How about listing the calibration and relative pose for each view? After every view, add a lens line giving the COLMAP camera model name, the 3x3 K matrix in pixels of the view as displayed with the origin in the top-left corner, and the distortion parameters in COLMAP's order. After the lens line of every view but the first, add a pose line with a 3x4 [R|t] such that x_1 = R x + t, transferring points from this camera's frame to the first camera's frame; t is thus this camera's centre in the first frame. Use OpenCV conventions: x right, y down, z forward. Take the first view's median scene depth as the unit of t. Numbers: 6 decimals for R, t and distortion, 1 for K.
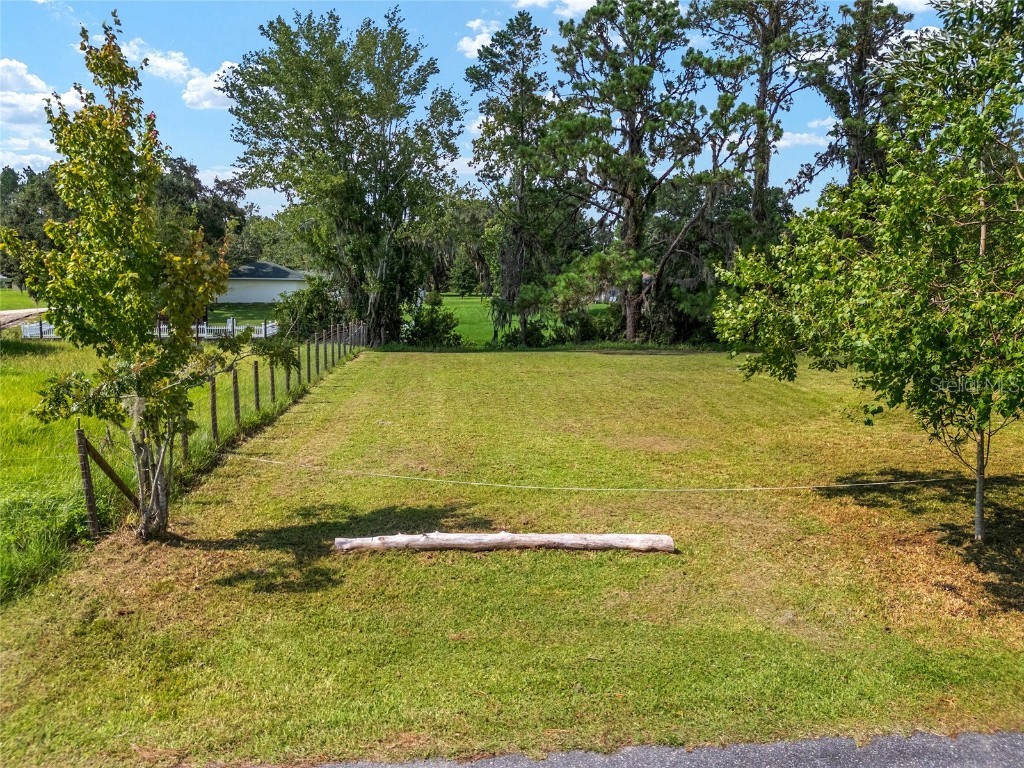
lens RADIAL K [[757.4, 0, 512.0], [0, 757.4, 384.0], [0, 0, 1]] dist [0.091903, -0.098362]
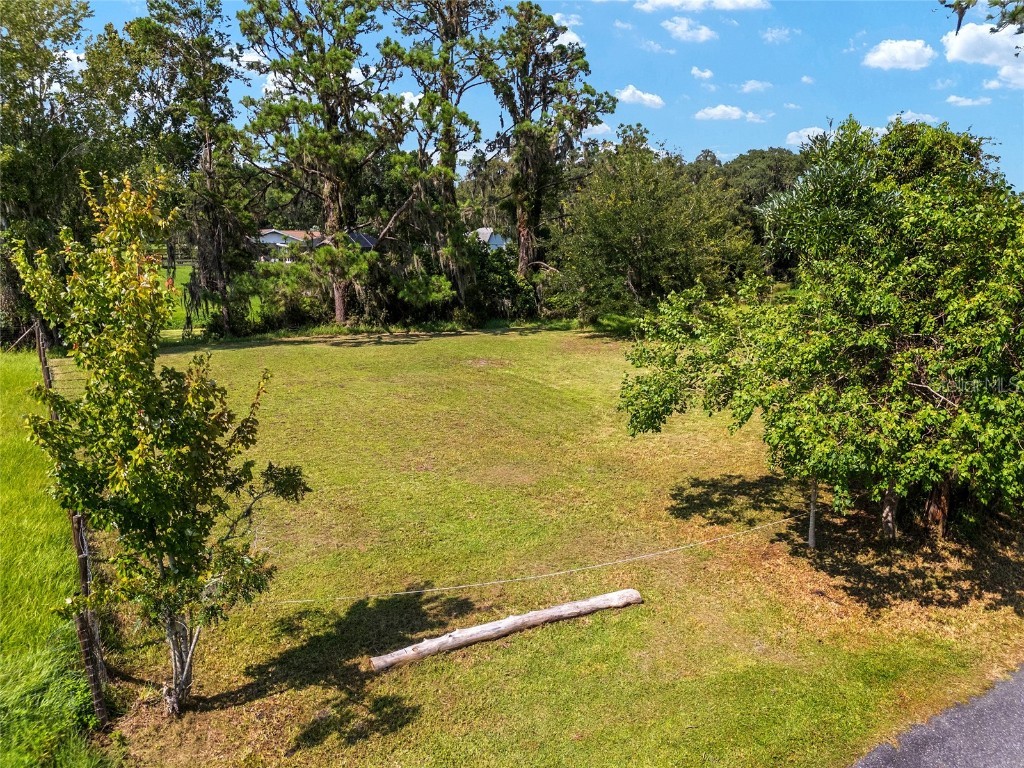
lens RADIAL K [[757.4, 0, 512.0], [0, 757.4, 384.0], [0, 0, 1]] dist [0.091903, -0.098362]
pose [[0.889108, -0.089896, 0.448781, -0.405284], [0.056832, 0.994617, 0.086639, -0.205789], [-0.454154, -0.051526, 0.889432, -0.001762]]
